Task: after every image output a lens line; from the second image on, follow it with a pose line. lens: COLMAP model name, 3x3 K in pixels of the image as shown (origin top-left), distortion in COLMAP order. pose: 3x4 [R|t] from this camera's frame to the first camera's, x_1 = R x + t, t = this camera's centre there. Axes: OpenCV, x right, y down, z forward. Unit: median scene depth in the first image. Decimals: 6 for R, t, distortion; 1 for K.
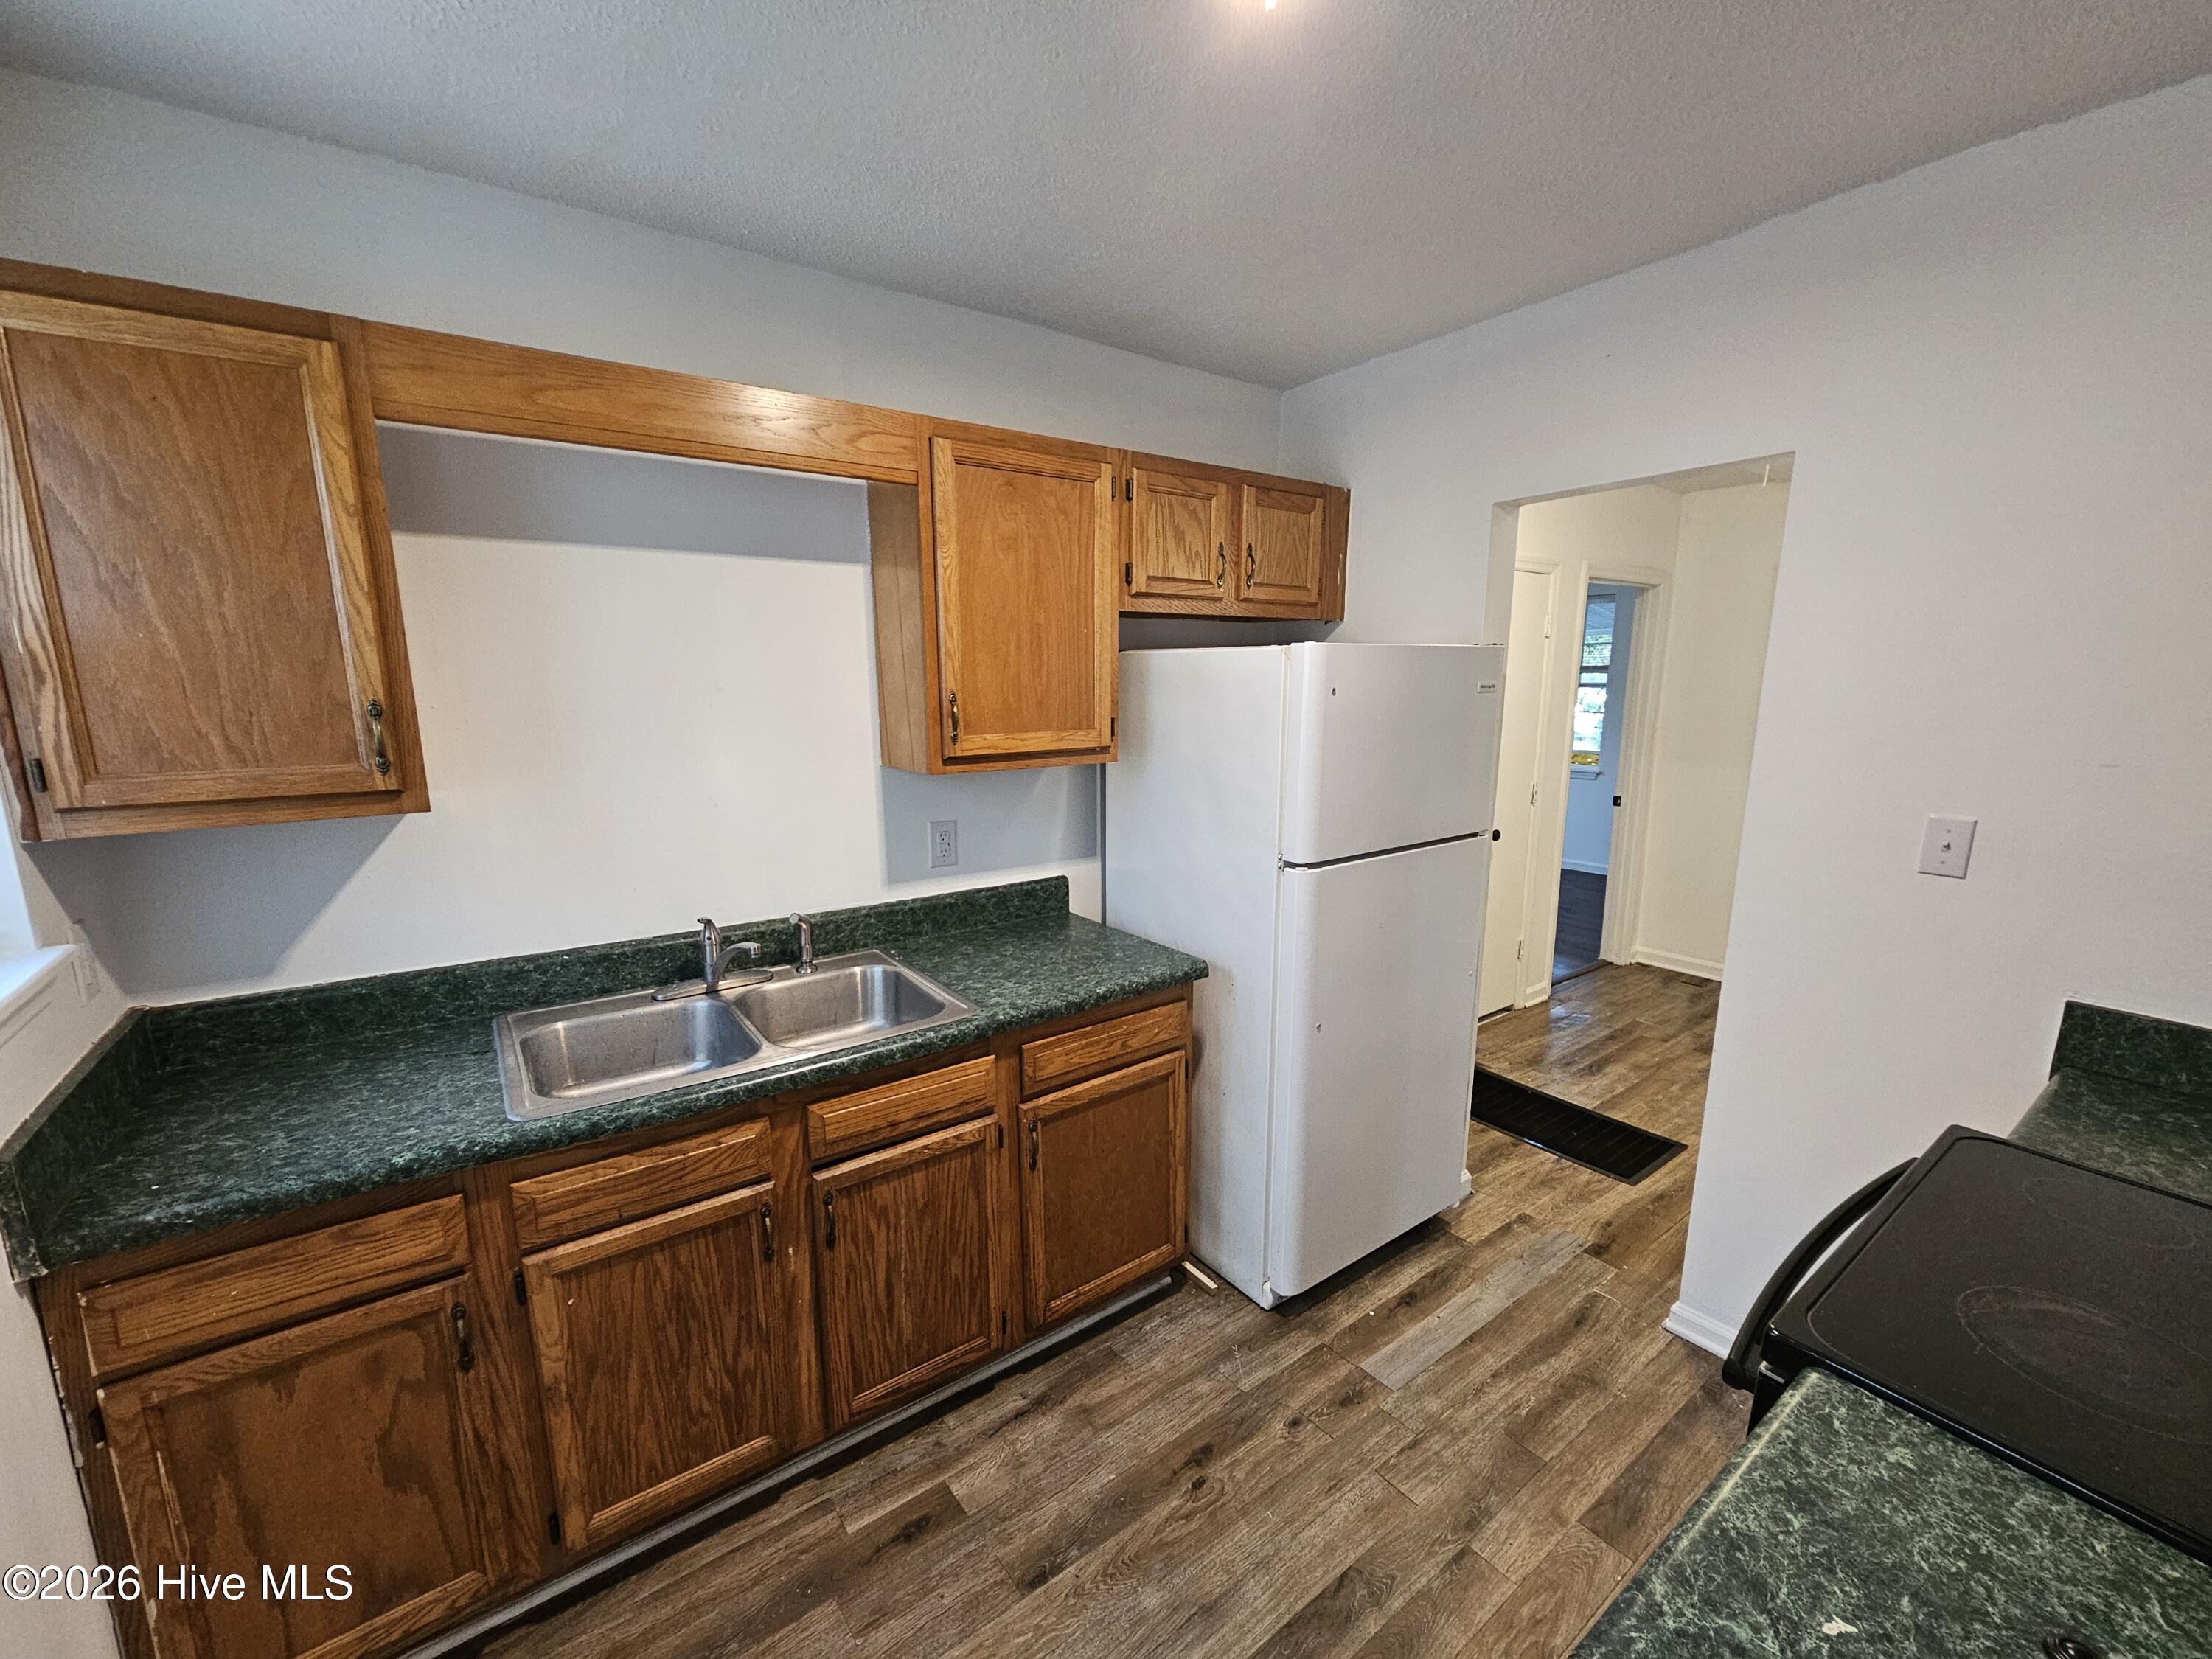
lens RADIAL K [[891.8, 0, 1107.7], [0, 891.8, 845.7], [0, 0, 1]] dist [0.002877, -0.000070]
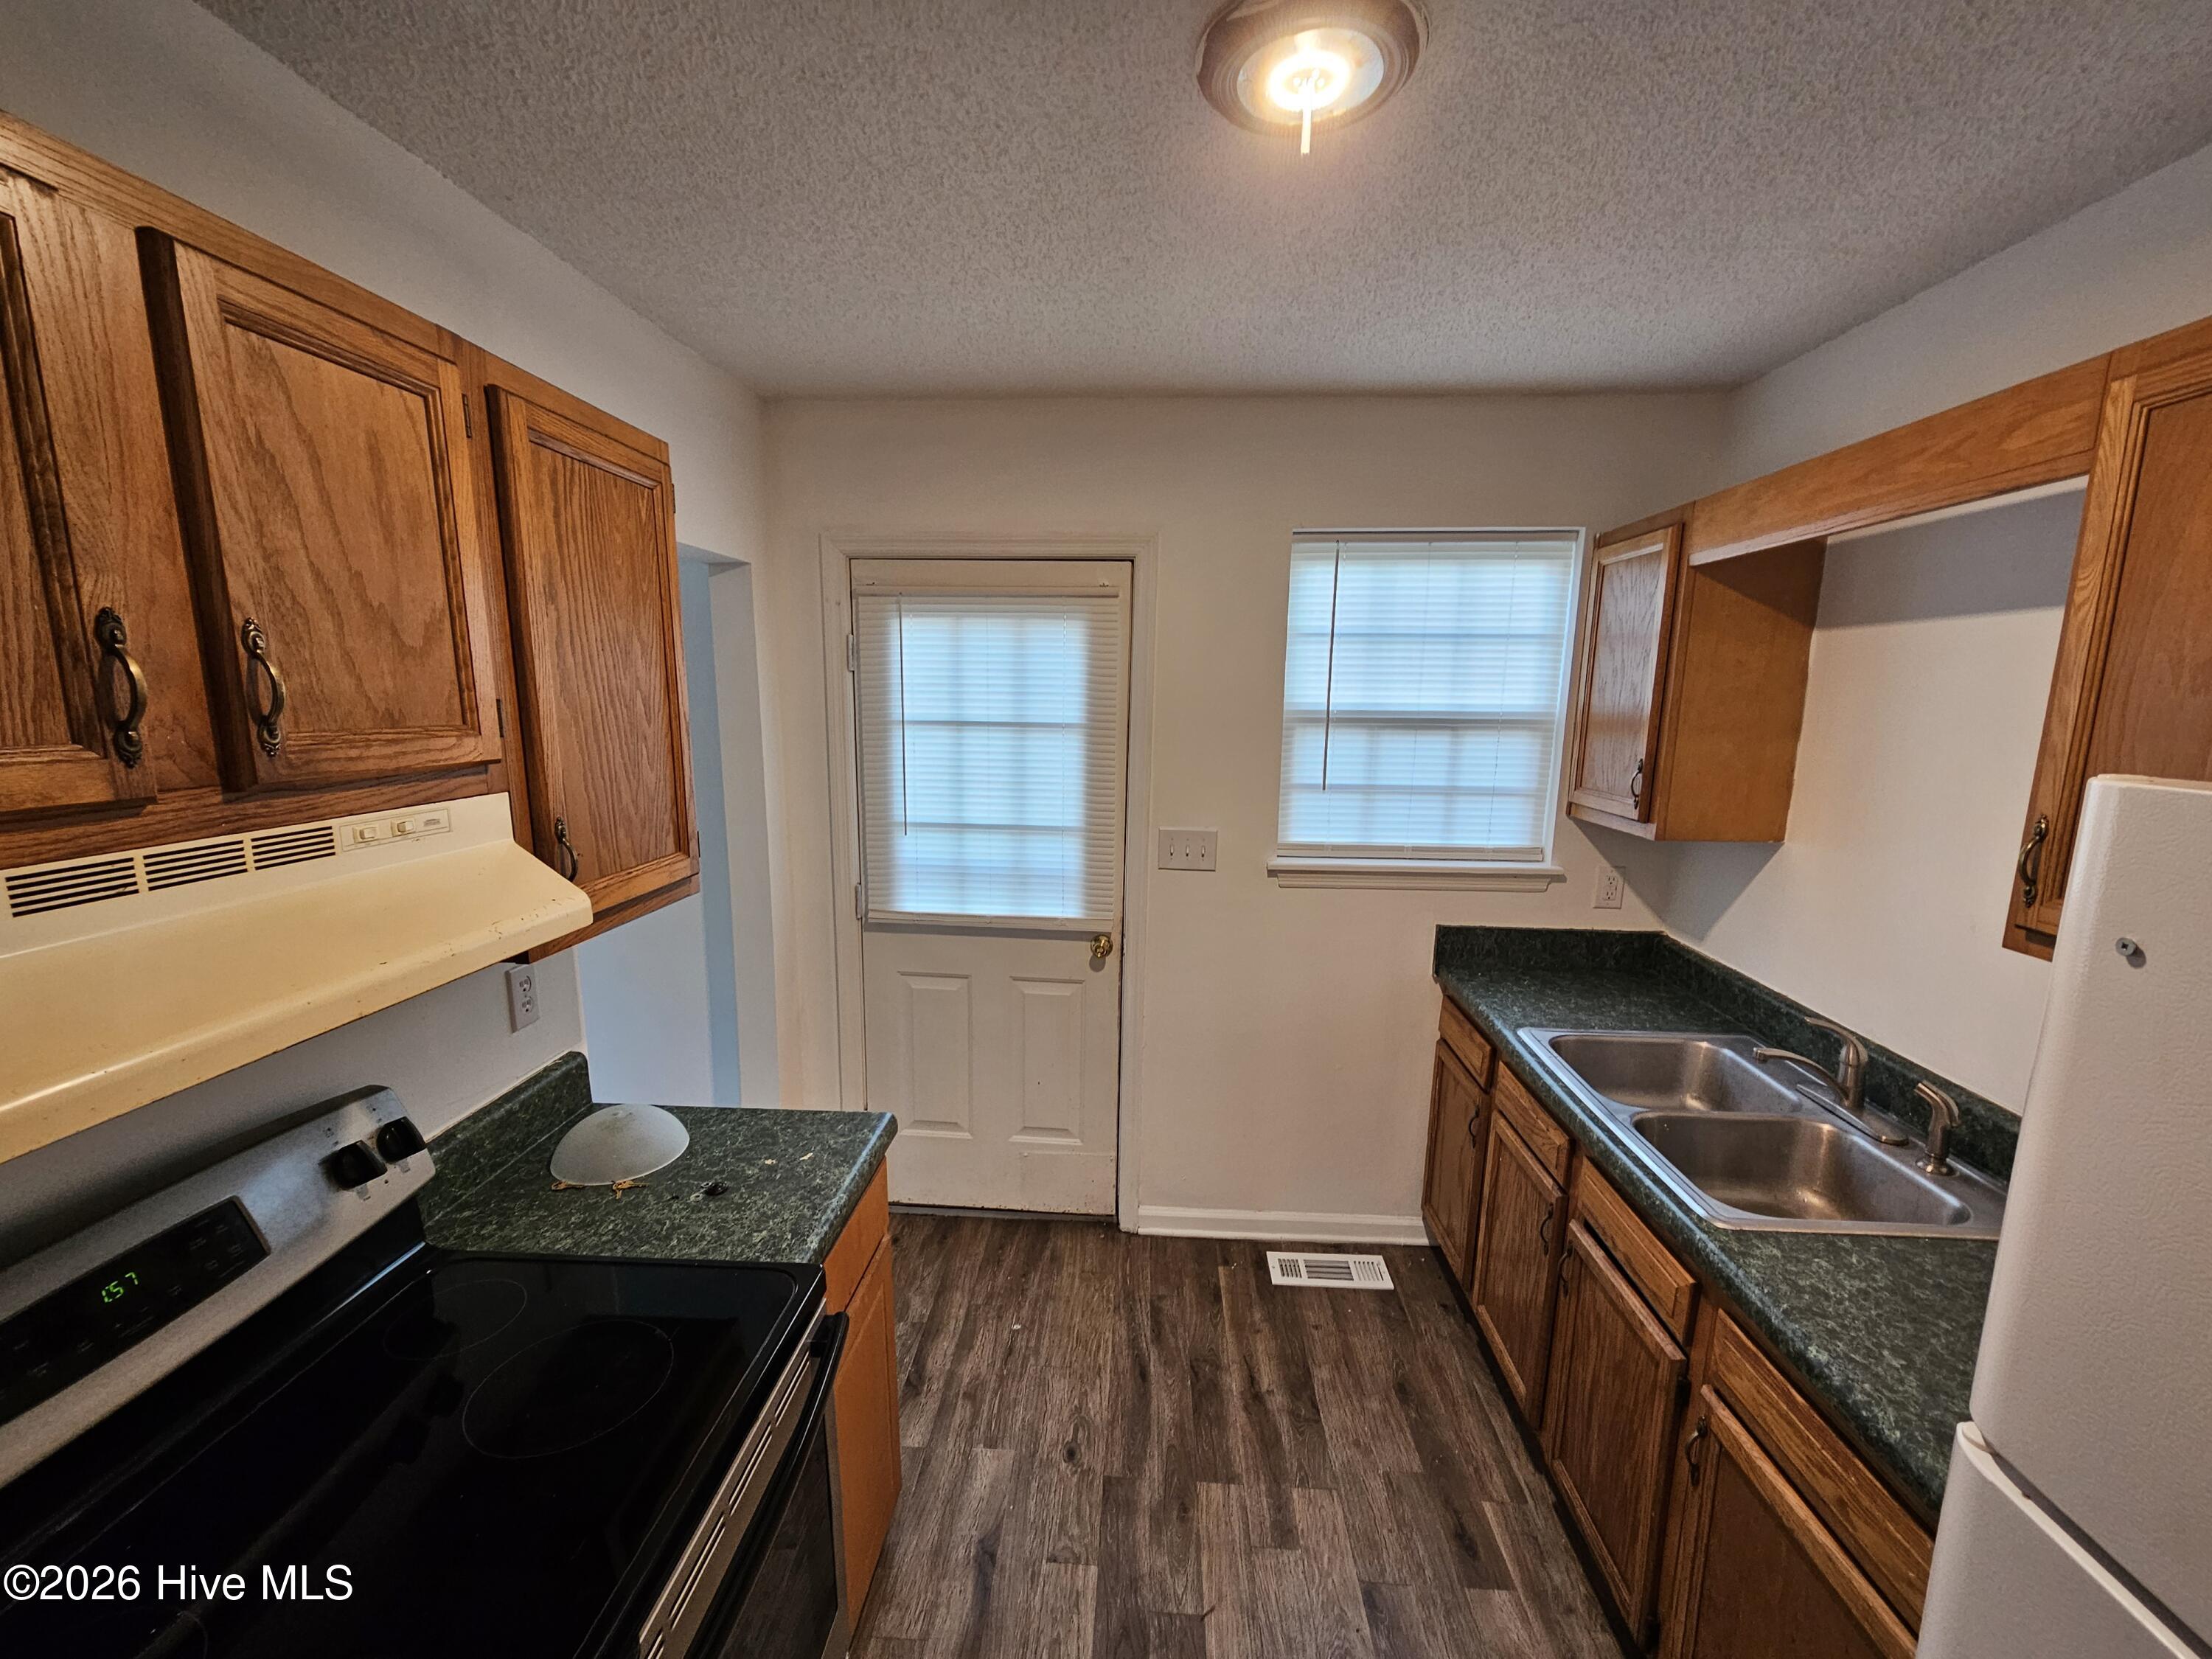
lens RADIAL K [[891.8, 0, 1107.7], [0, 891.8, 845.7], [0, 0, 1]] dist [0.002877, -0.000070]
pose [[-0.628651, 0.129541, -0.766822, 0.660513], [-0.153990, 0.945771, 0.286015, -0.231244], [0.762289, 0.297887, -0.574612, 0.889961]]
